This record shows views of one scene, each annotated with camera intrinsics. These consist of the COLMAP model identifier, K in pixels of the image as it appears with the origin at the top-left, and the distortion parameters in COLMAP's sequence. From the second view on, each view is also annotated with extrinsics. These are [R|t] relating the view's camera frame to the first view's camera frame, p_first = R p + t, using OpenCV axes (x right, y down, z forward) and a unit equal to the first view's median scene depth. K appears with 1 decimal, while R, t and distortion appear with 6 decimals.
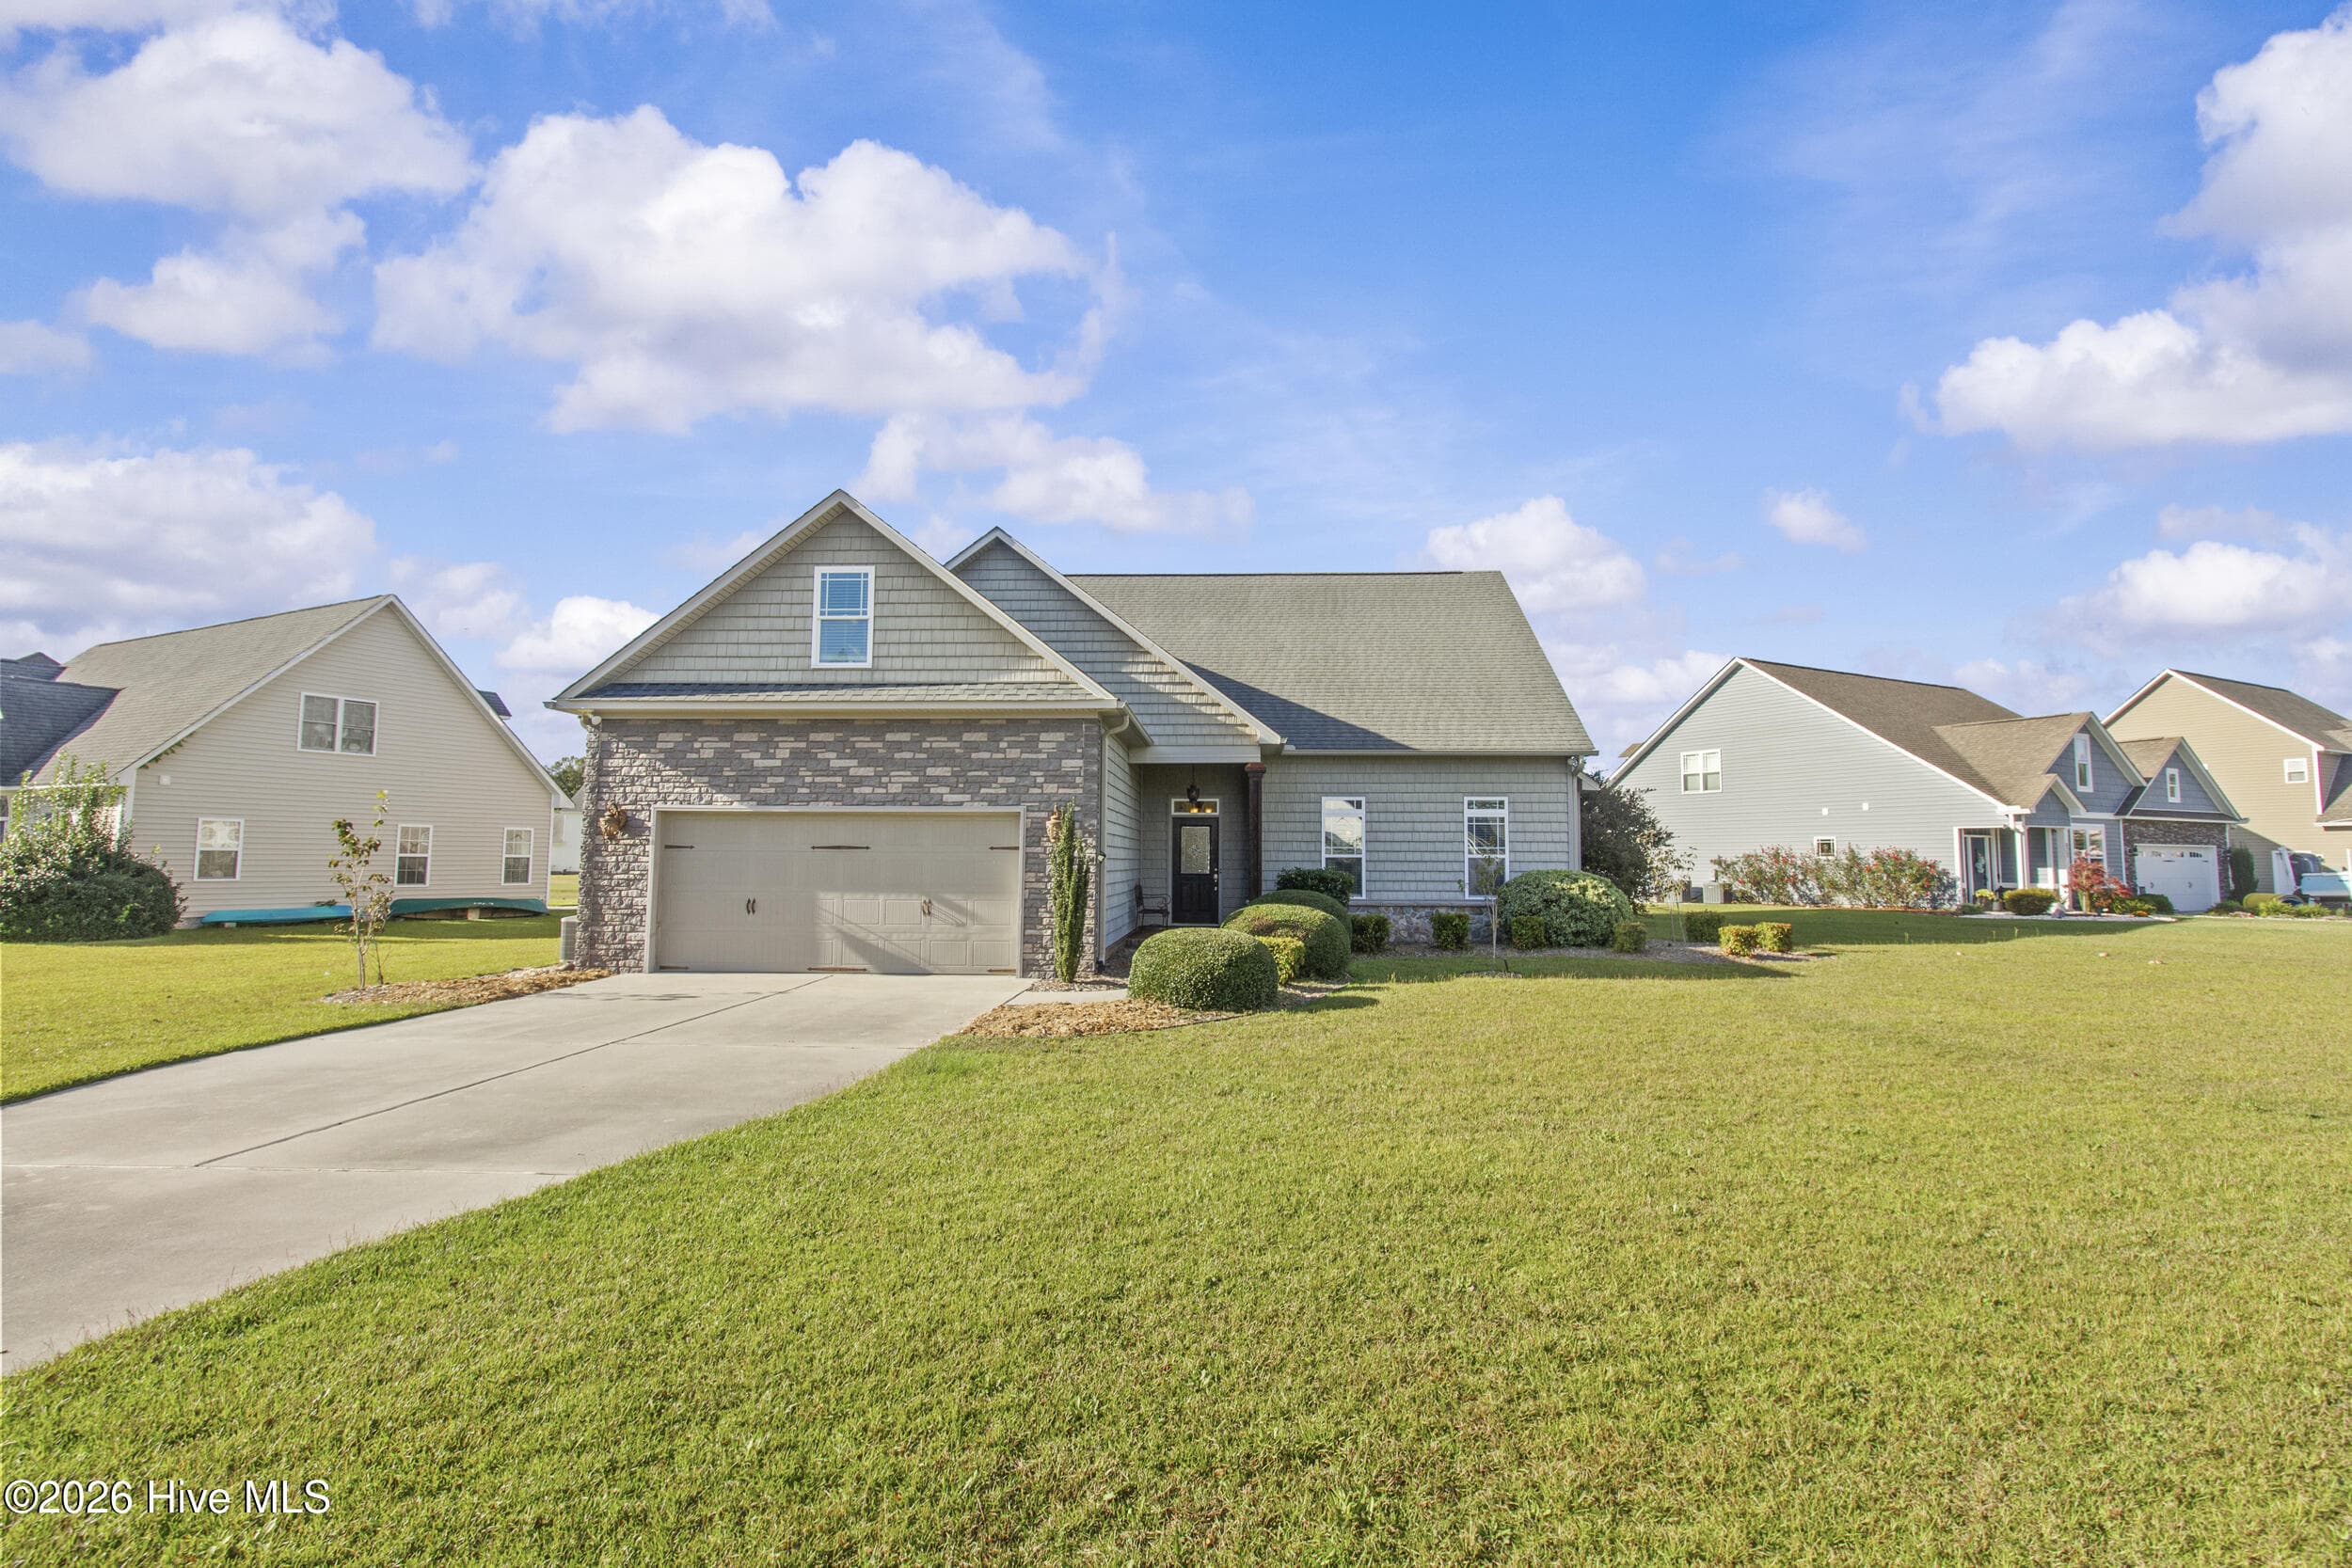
lens RADIAL K [[1139.5, 0, 1169.7], [0, 1139.5, 770.4], [0, 0, 1]] dist [-0.000638, 0.000194]
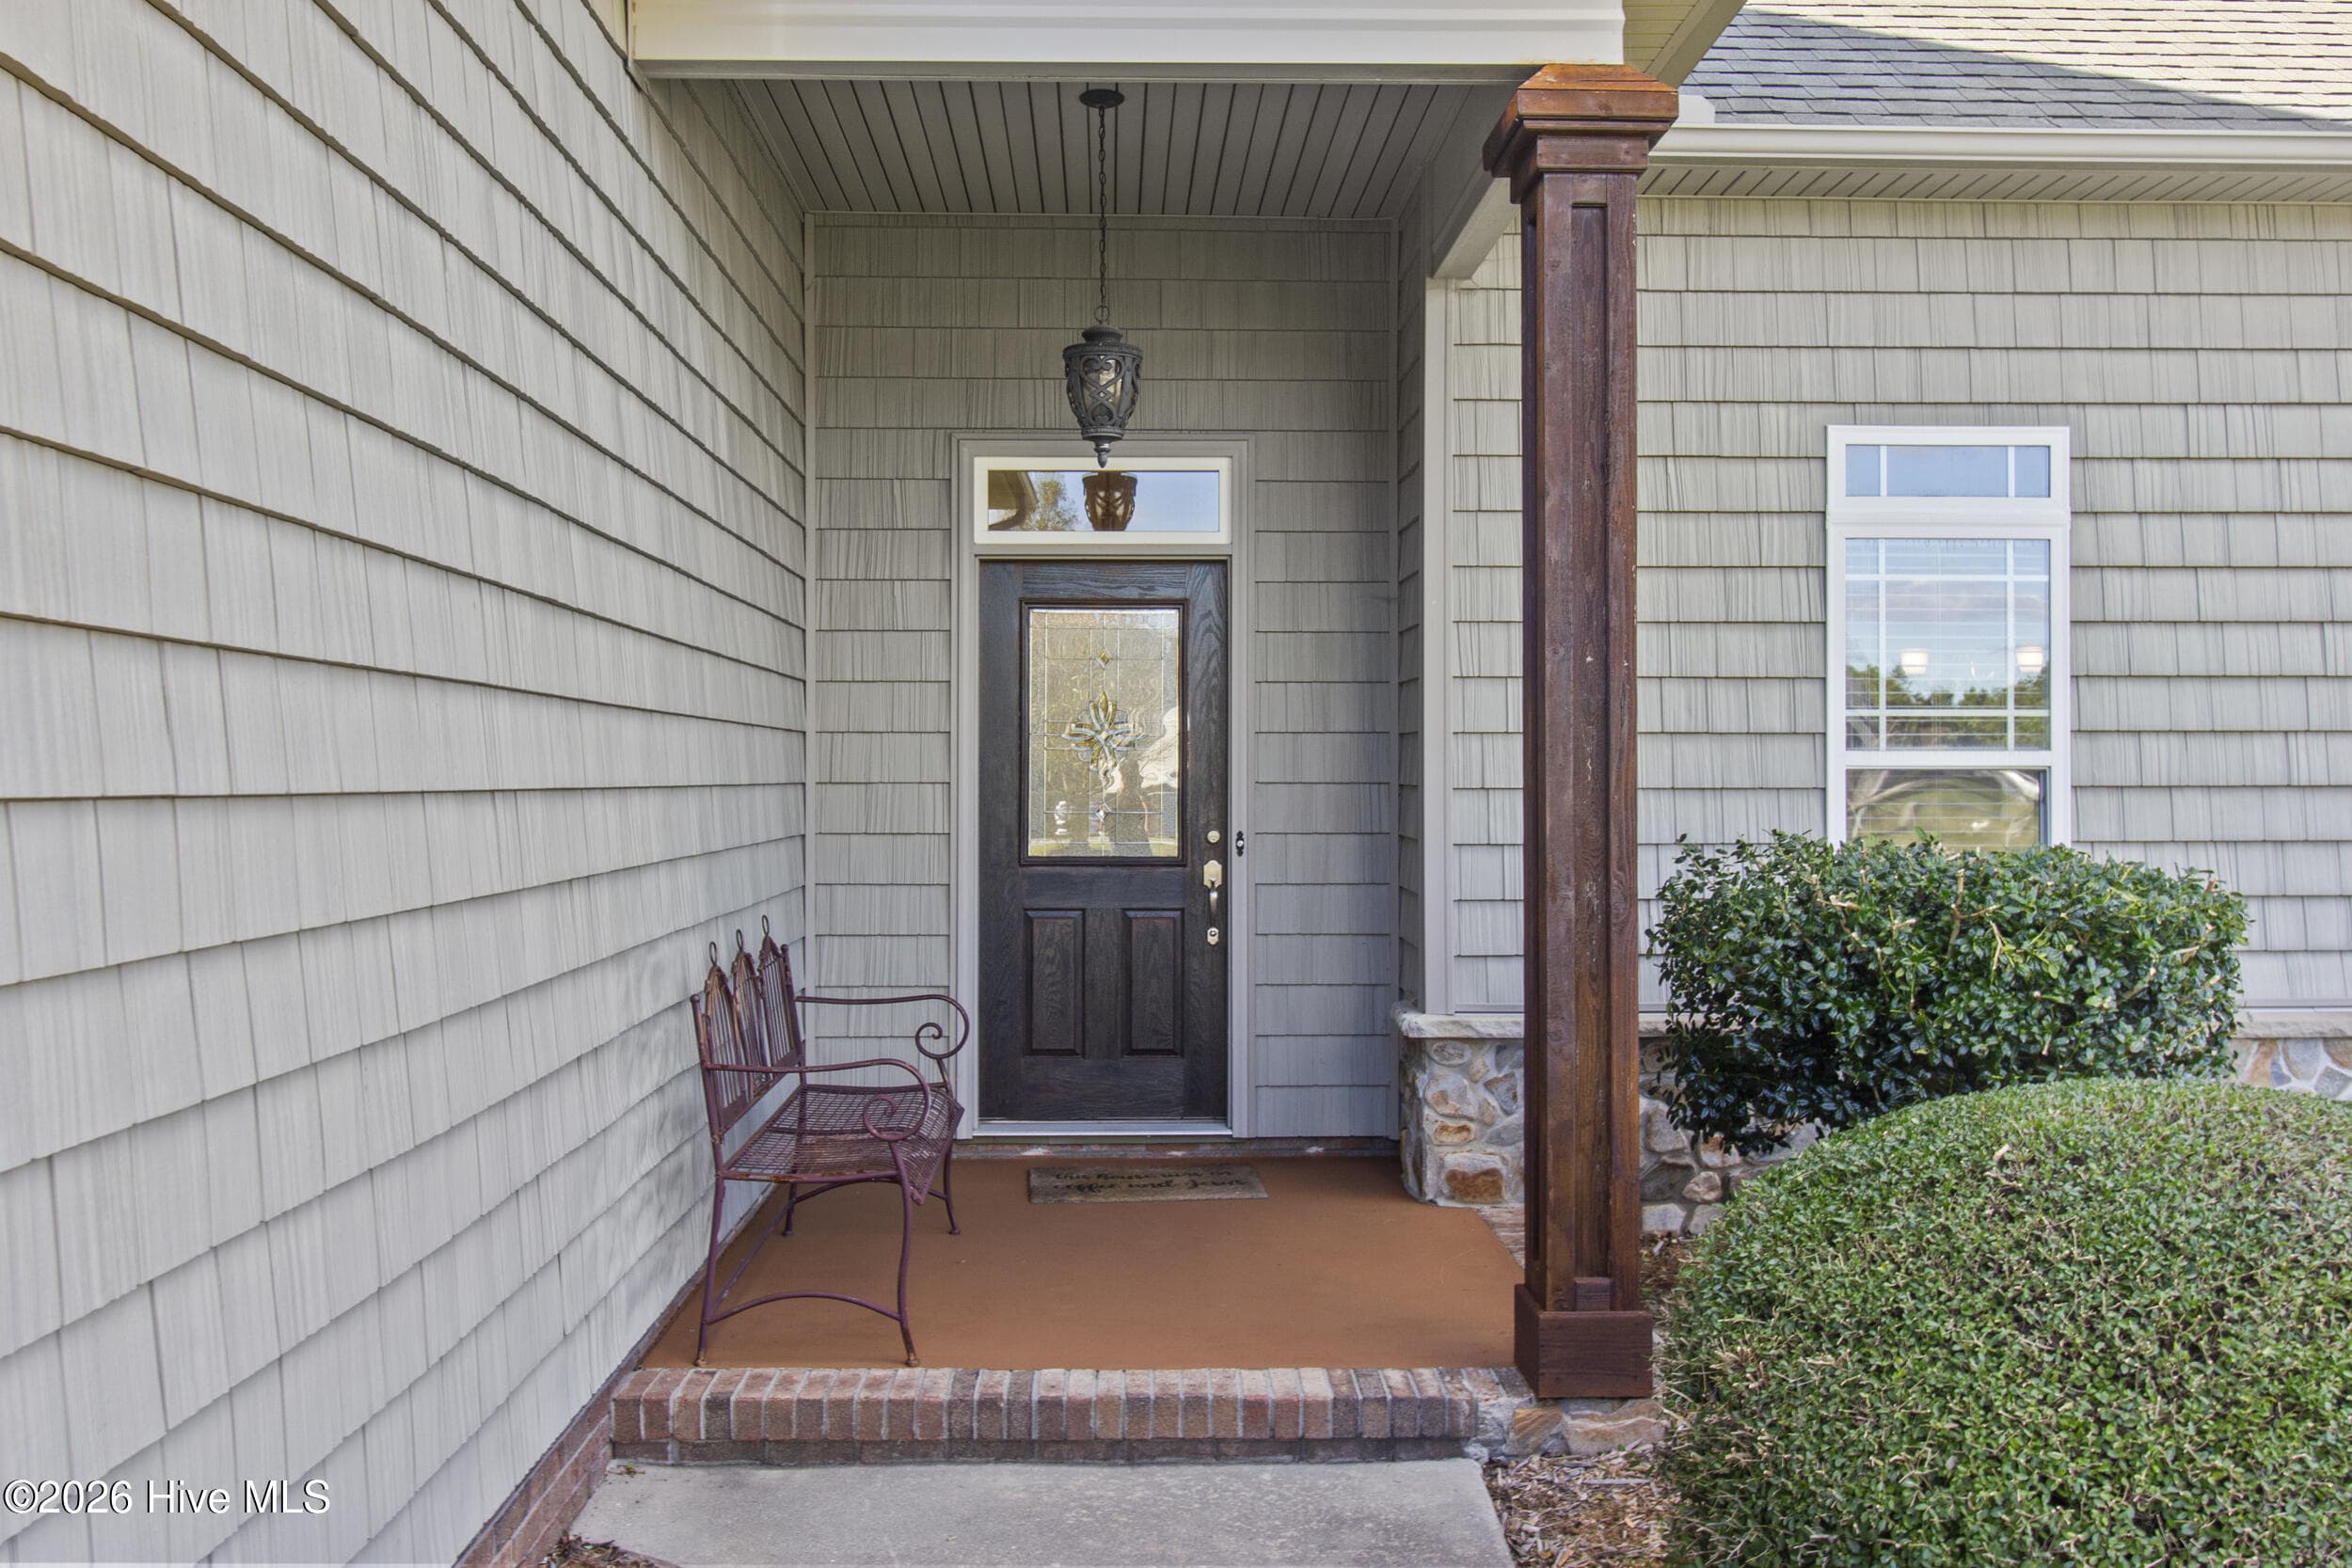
lens RADIAL K [[1901.5, 0, 1138.6], [0, 1901.5, 772.5], [0, 0, 1]] dist [-0.000044, -0.002131]
pose [[0.997376, -0.005027, 0.072225, 0.005901], [-0.000665, 0.996908, 0.078578, 0.053908], [-0.072396, -0.078420, 0.994288, 0.714927]]
